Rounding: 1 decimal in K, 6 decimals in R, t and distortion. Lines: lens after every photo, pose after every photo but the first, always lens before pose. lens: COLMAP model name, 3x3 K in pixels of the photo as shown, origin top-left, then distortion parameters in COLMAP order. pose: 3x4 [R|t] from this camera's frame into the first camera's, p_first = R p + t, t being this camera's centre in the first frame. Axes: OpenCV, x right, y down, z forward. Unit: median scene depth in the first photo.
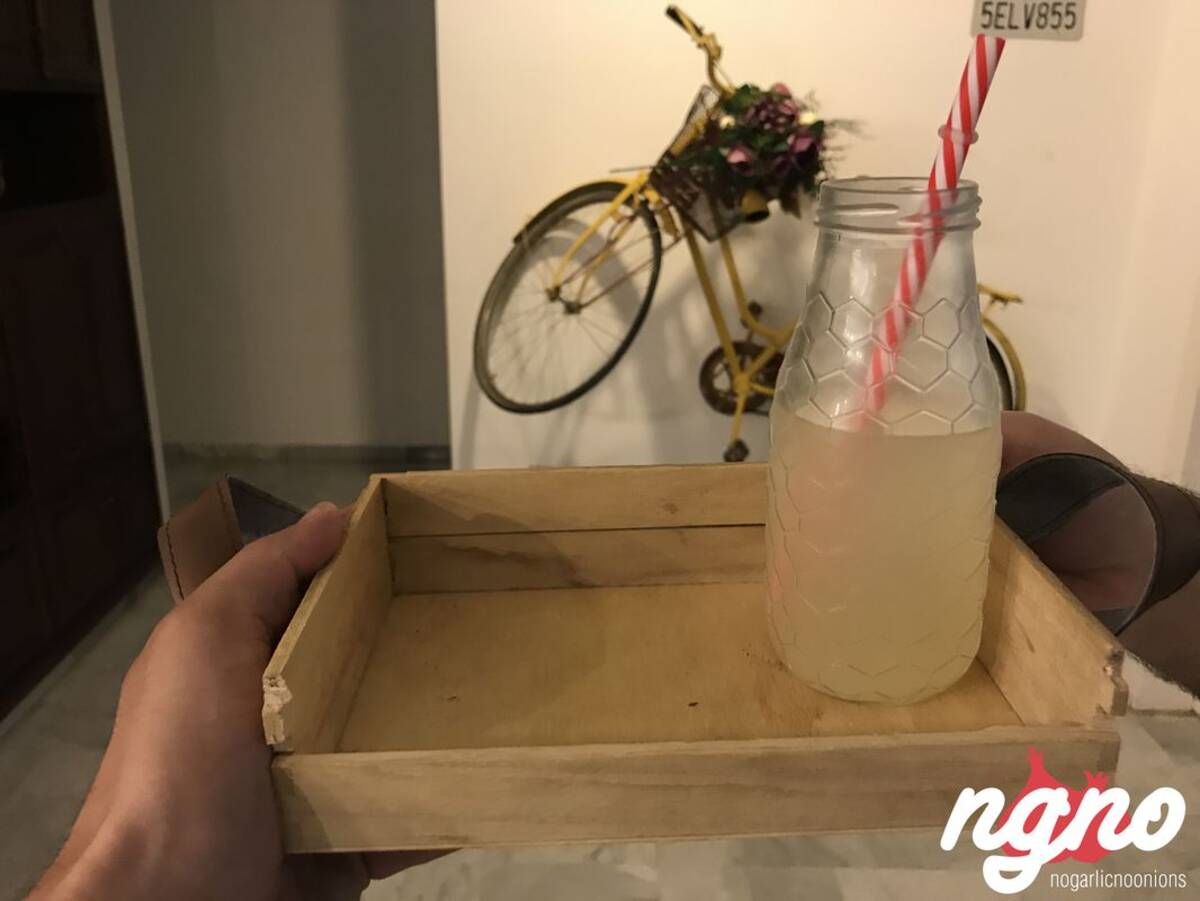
lens RADIAL K [[982.9, 0, 591.3], [0, 982.9, 433.5], [0, 0, 1]] dist [0.033554, -0.065385]
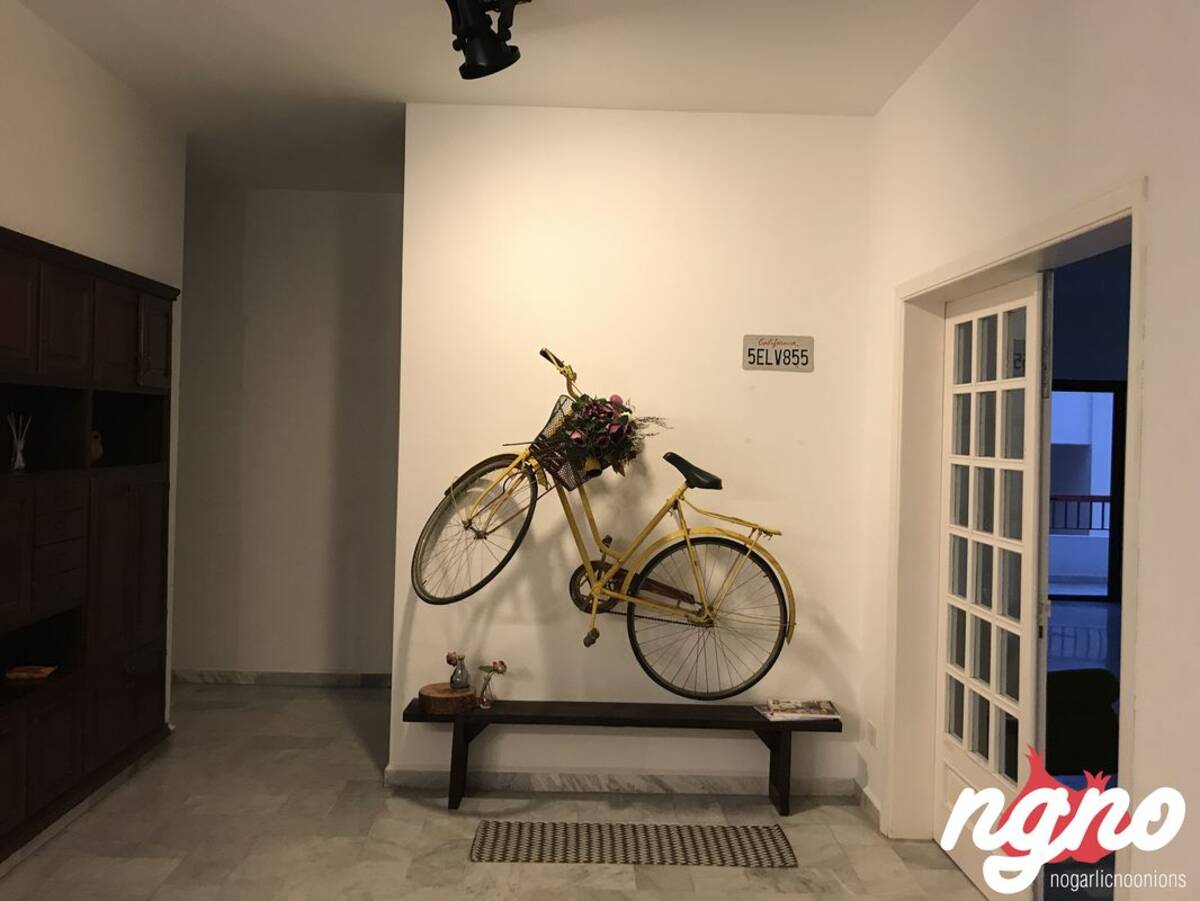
lens RADIAL K [[982.9, 0, 591.3], [0, 982.9, 433.5], [0, 0, 1]] dist [0.033554, -0.065385]
pose [[0.999531, 0.011981, 0.028182, 0.103212], [-0.002880, 0.952988, -0.302994, 0.173529], [-0.030488, 0.302771, 0.952576, -0.461007]]
